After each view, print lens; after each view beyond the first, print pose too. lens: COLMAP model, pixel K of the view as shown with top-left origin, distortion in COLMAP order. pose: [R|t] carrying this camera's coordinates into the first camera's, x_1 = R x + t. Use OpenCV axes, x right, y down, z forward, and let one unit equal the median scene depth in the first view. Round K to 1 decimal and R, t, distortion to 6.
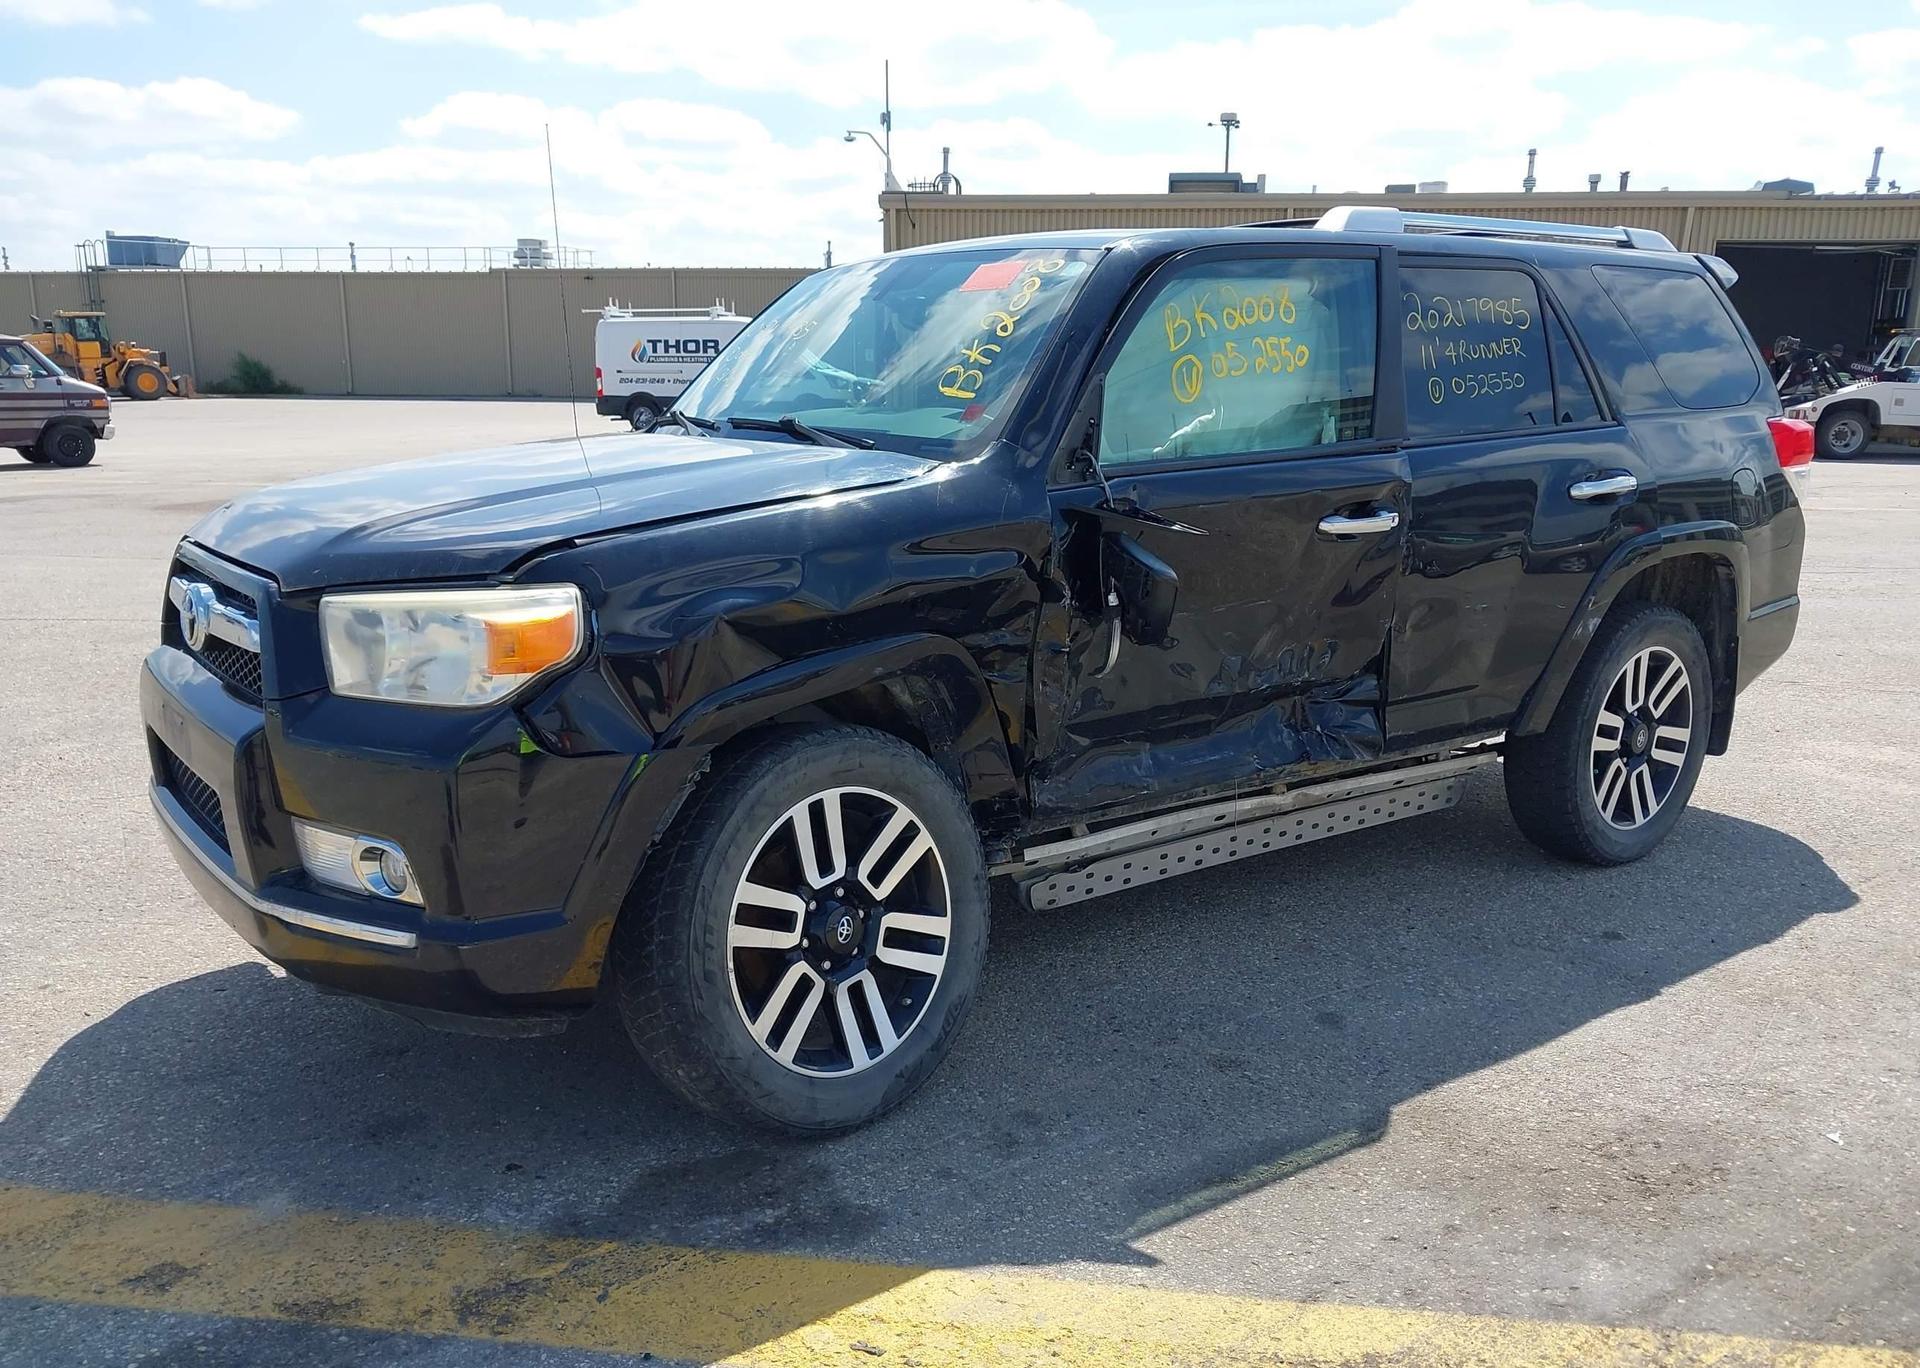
lens RADIAL K [[1548.5, 0, 947.9], [0, 1548.5, 733.0], [0, 0, 1]] dist [0.009989, -0.025736]
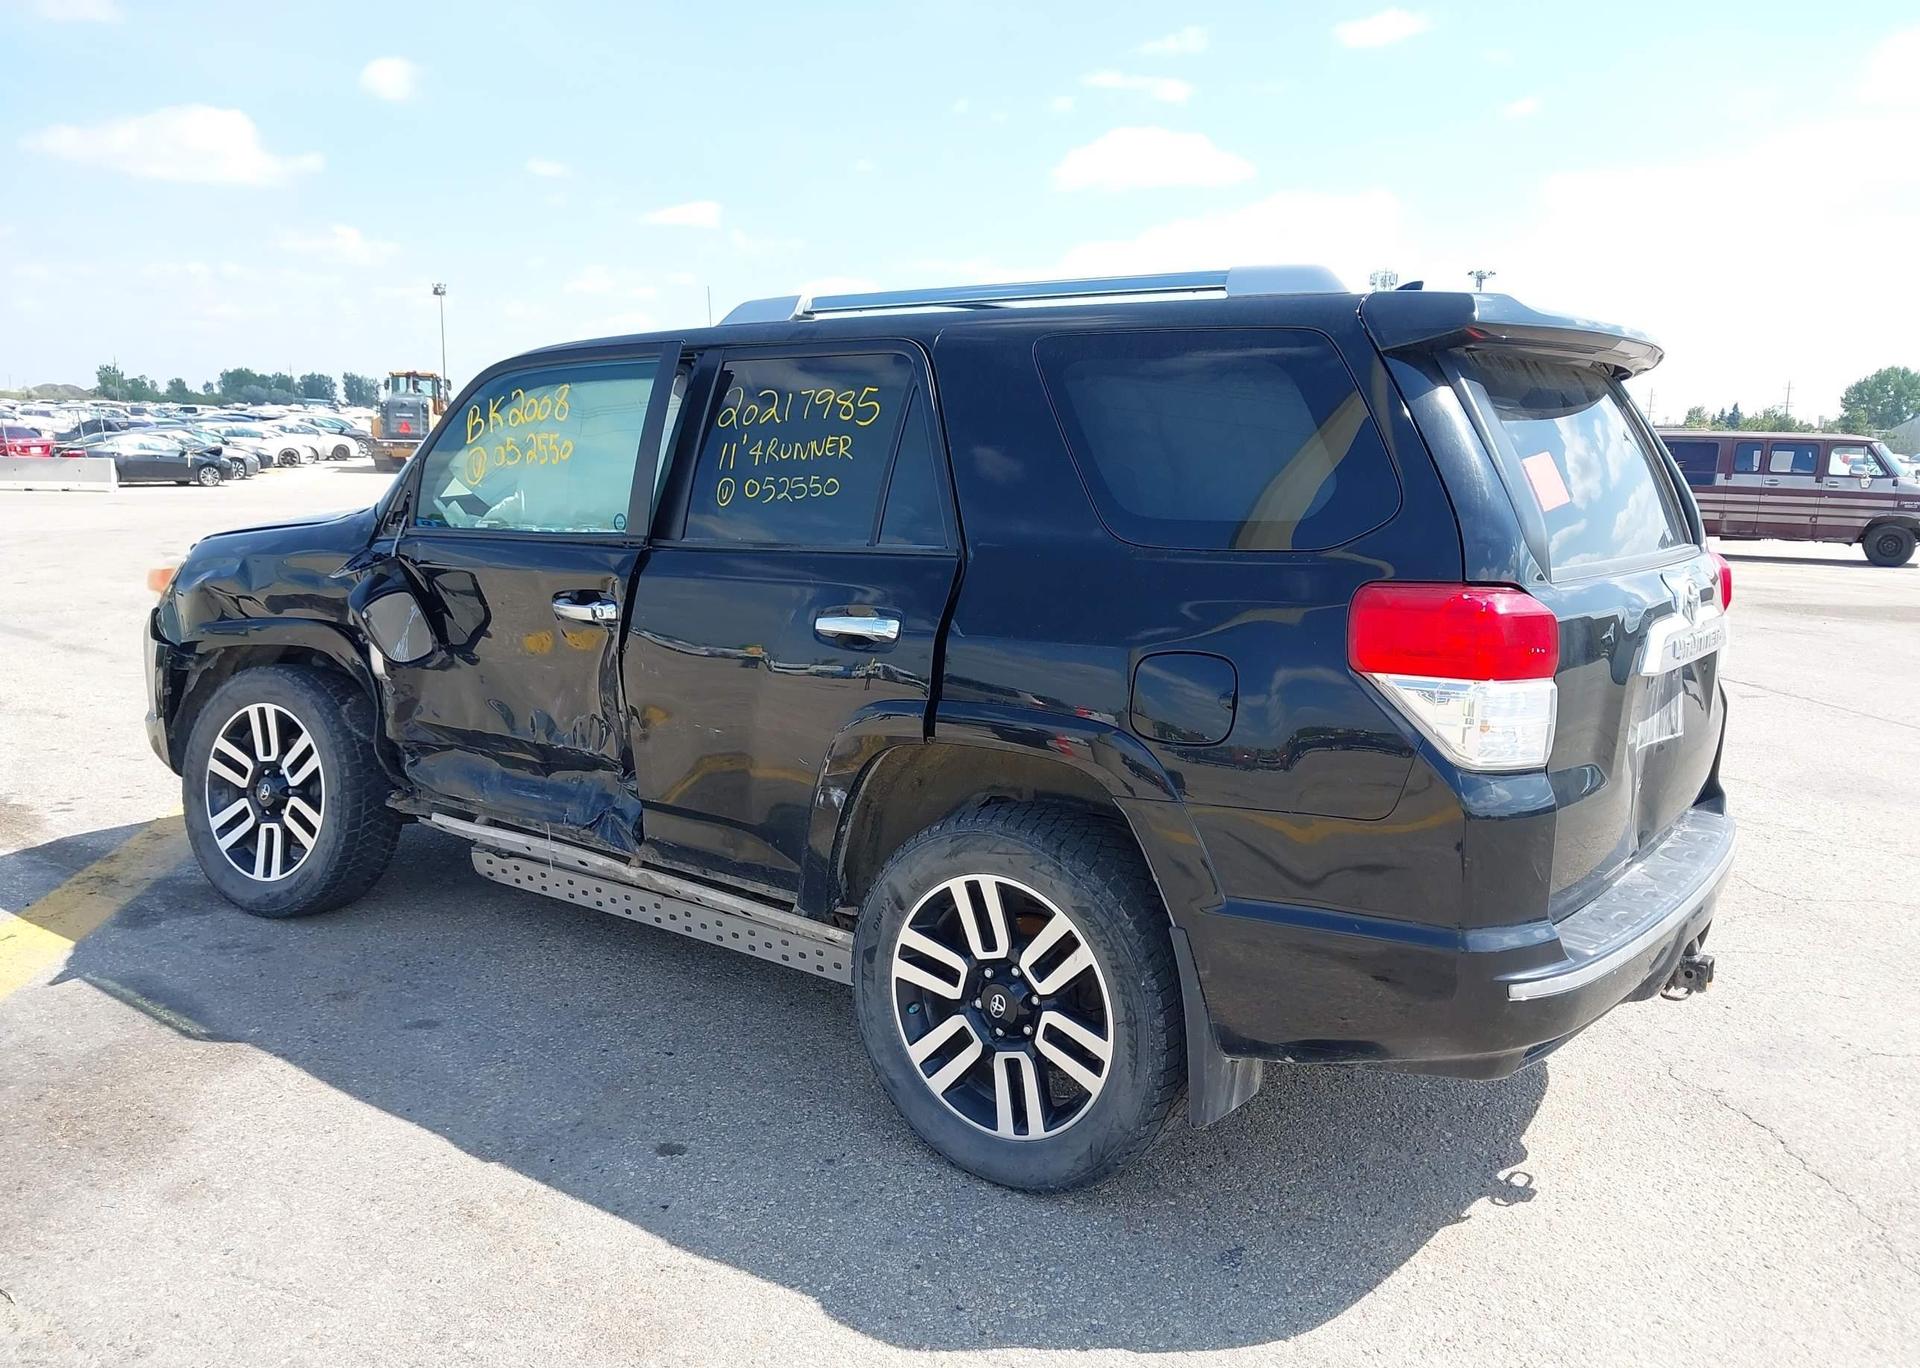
lens RADIAL K [[1548.5, 0, 946.6], [0, 1548.5, 682.8], [0, 0, 1]] dist [0.009989, -0.025736]
pose [[0.272295, 0.148465, -0.950691, 1.493946], [-0.237649, 0.967793, 0.083069, -0.260396], [0.932405, 0.203311, 0.298808, 1.036550]]
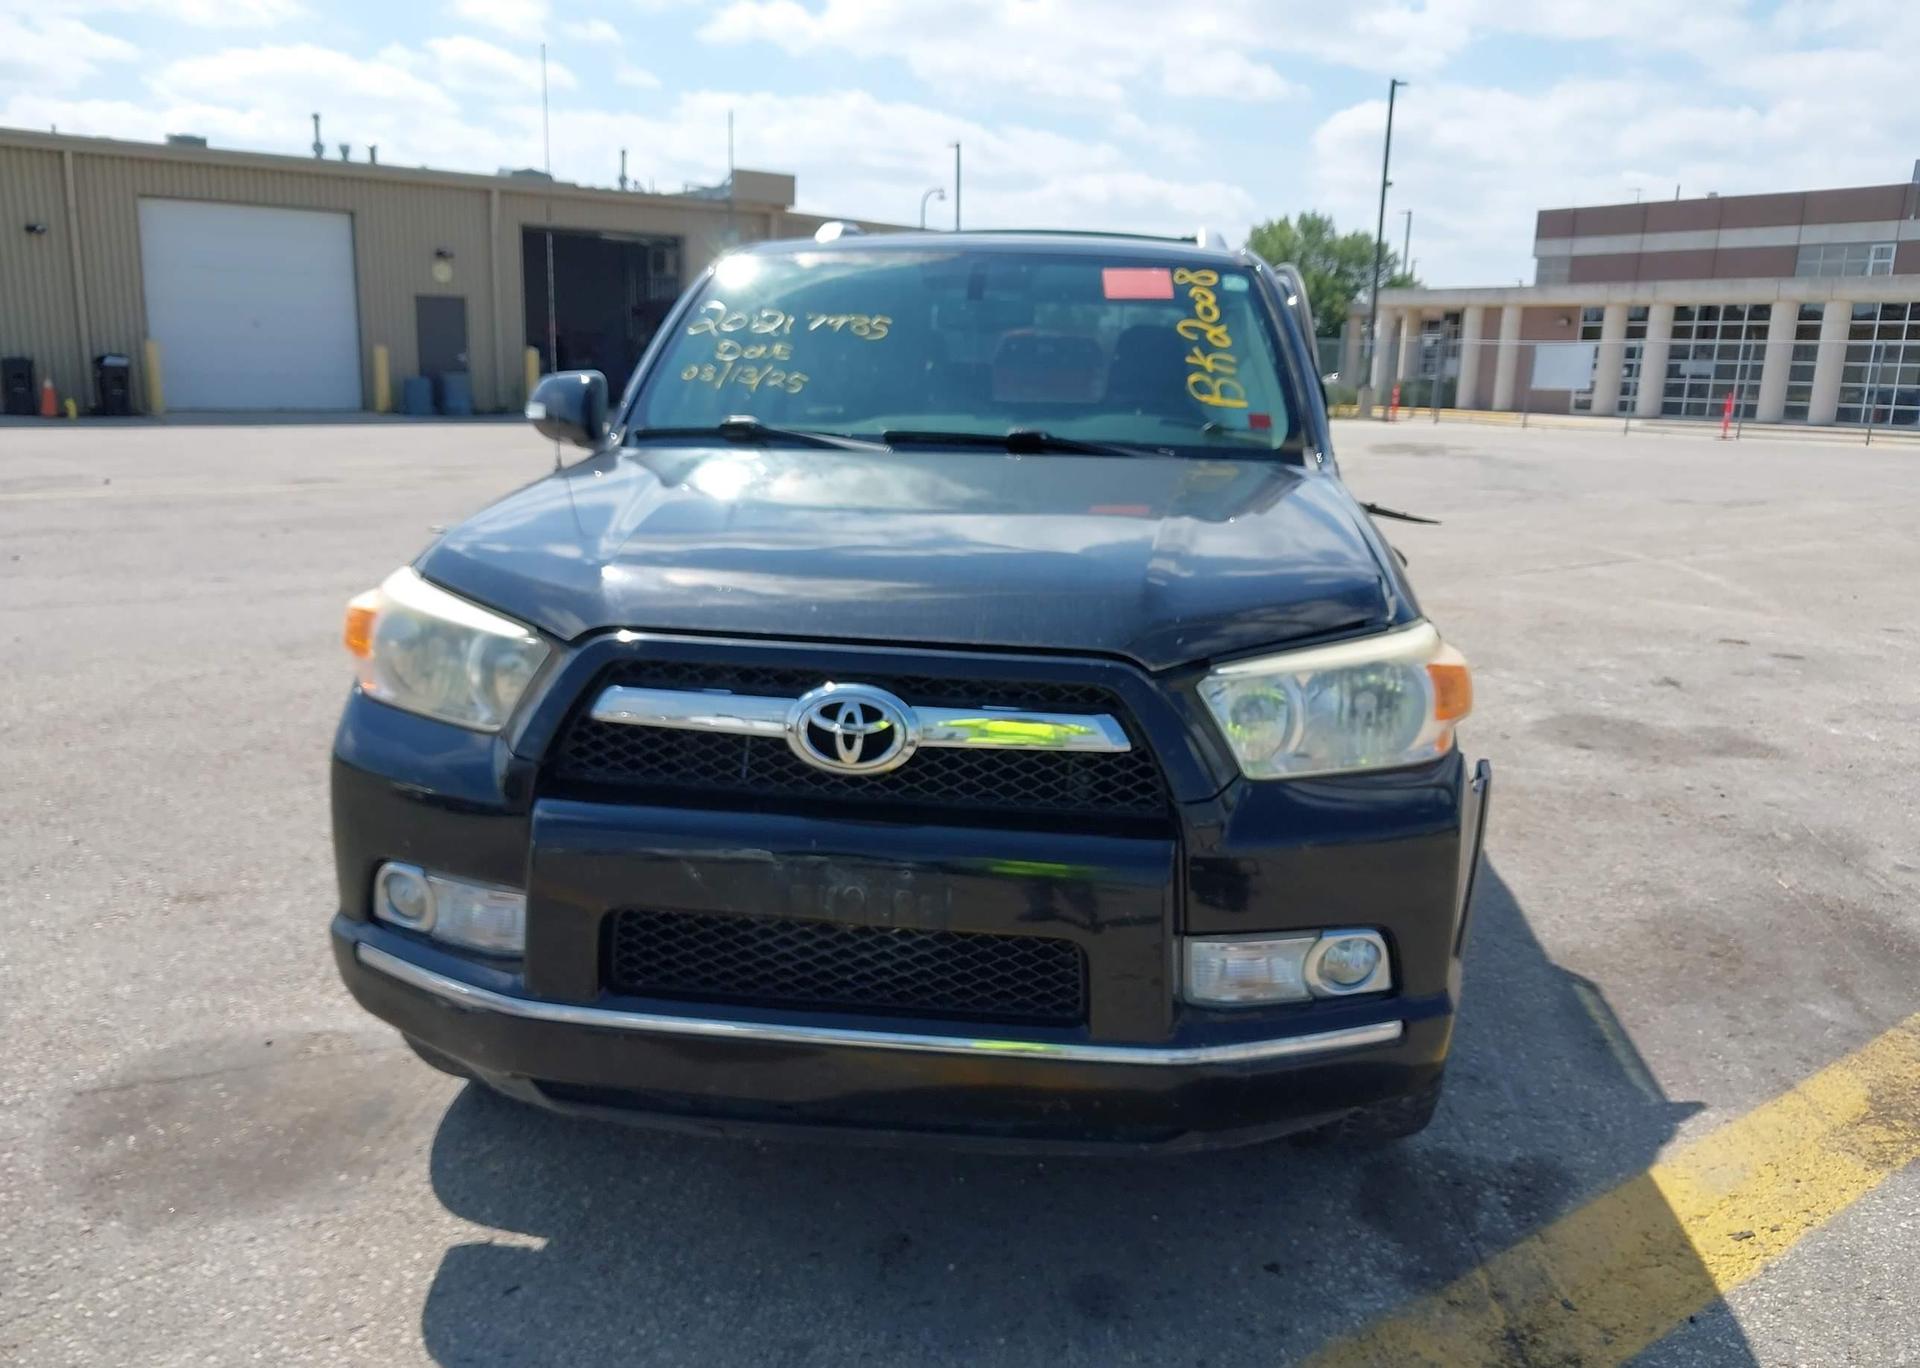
lens RADIAL K [[1548.5, 0, 994.2], [0, 1548.5, 723.4], [0, 0, 1]] dist [0.009989, -0.025736]
pose [[0.683776, -0.156381, 0.712738, -0.863190], [0.146673, 0.986285, 0.075687, -0.112201], [-0.714799, 0.052786, 0.697335, 0.402077]]
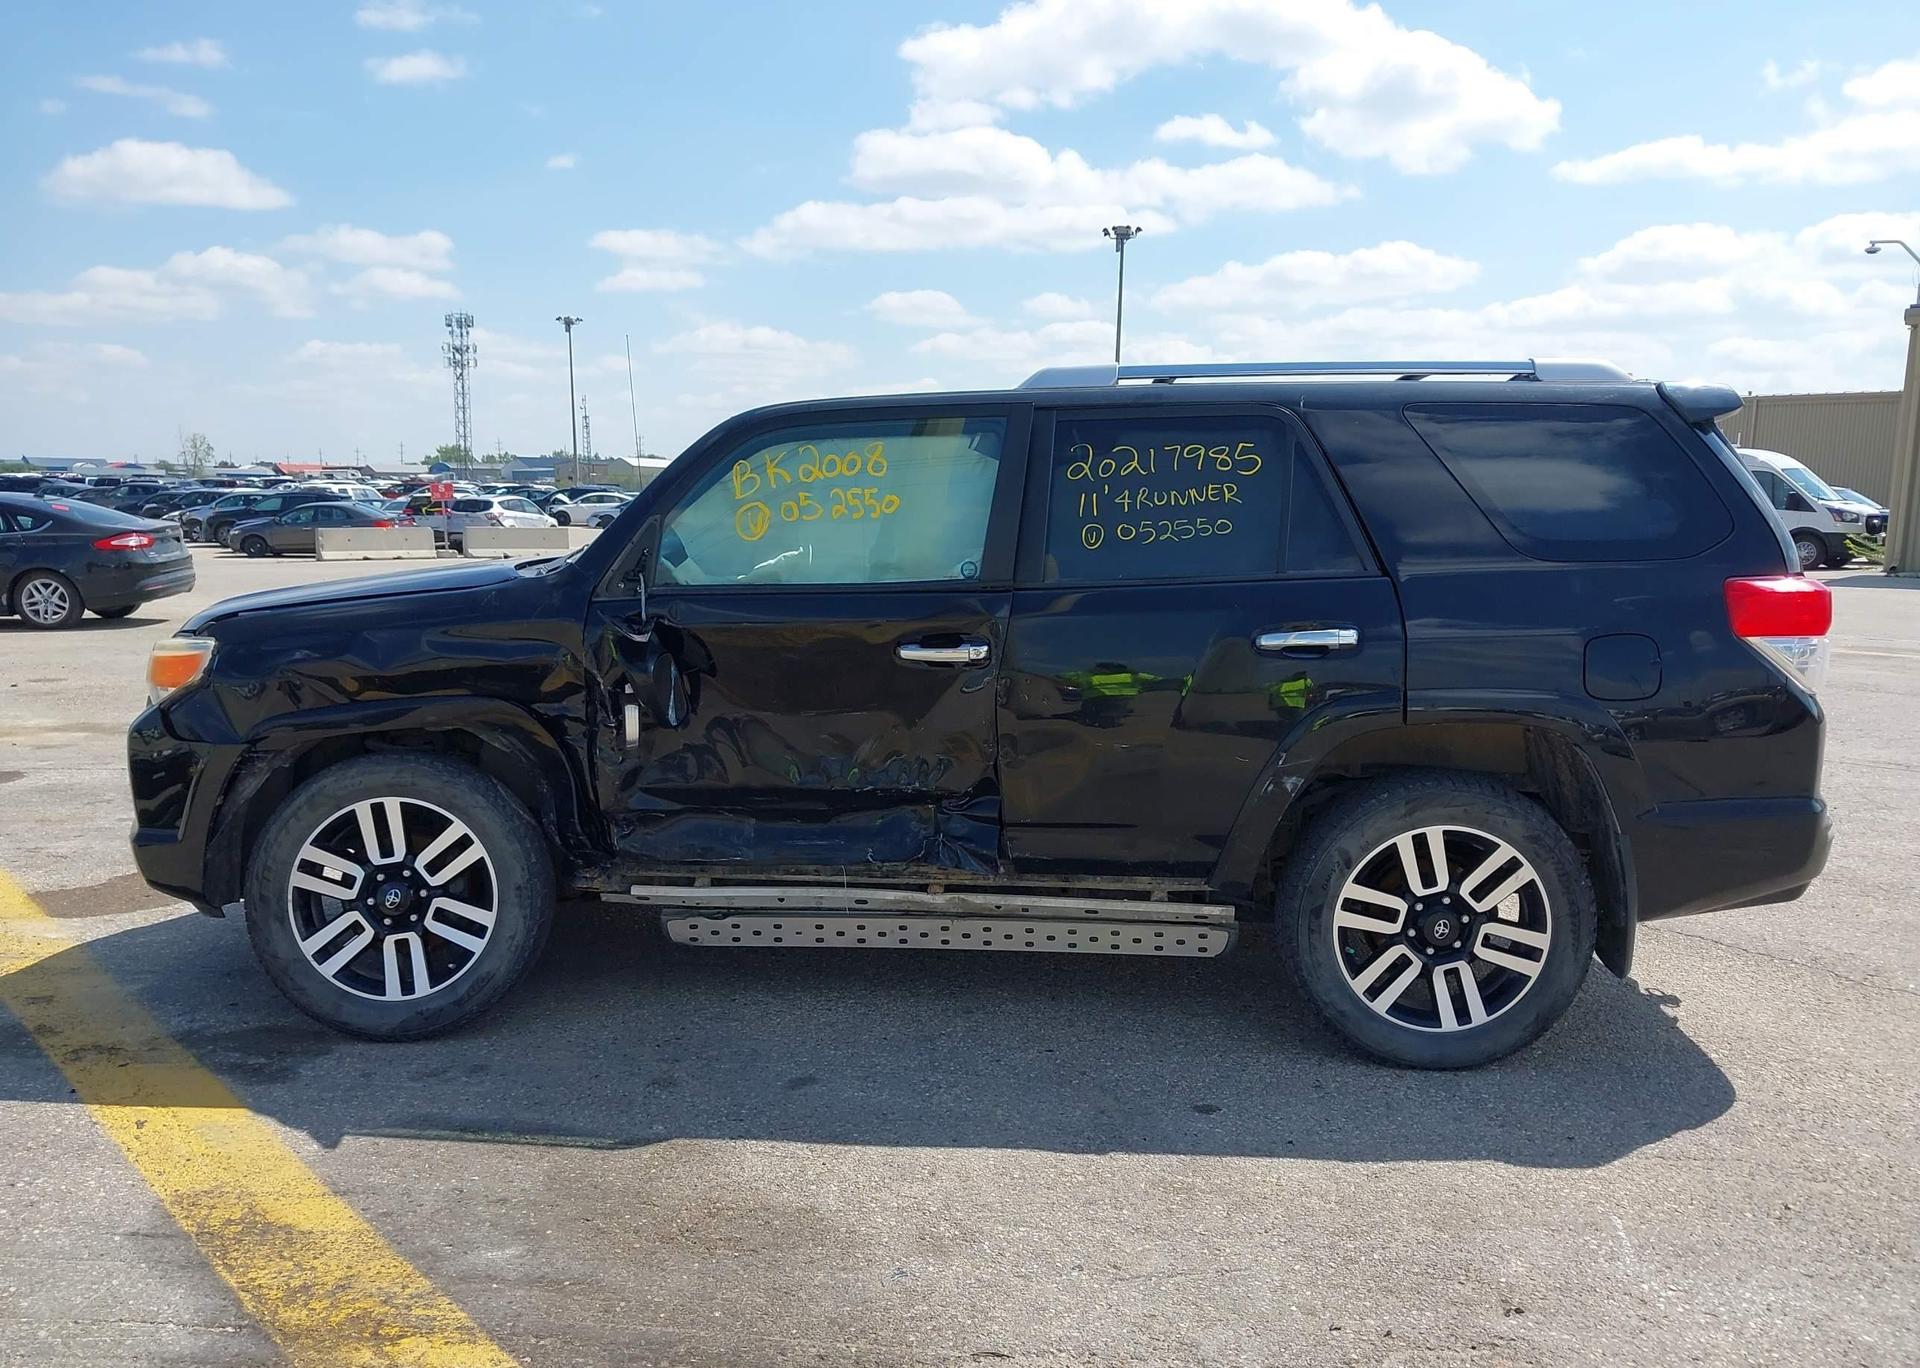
lens RADIAL K [[1548.5, 0, 947.5], [0, 1548.5, 701.6], [0, 0, 1]] dist [0.009989, -0.025736]
pose [[0.757313, 0.085428, -0.647441, 1.103719], [-0.150808, 0.987487, -0.046105, -0.056579], [0.635401, 0.132555, 0.760720, 0.188626]]
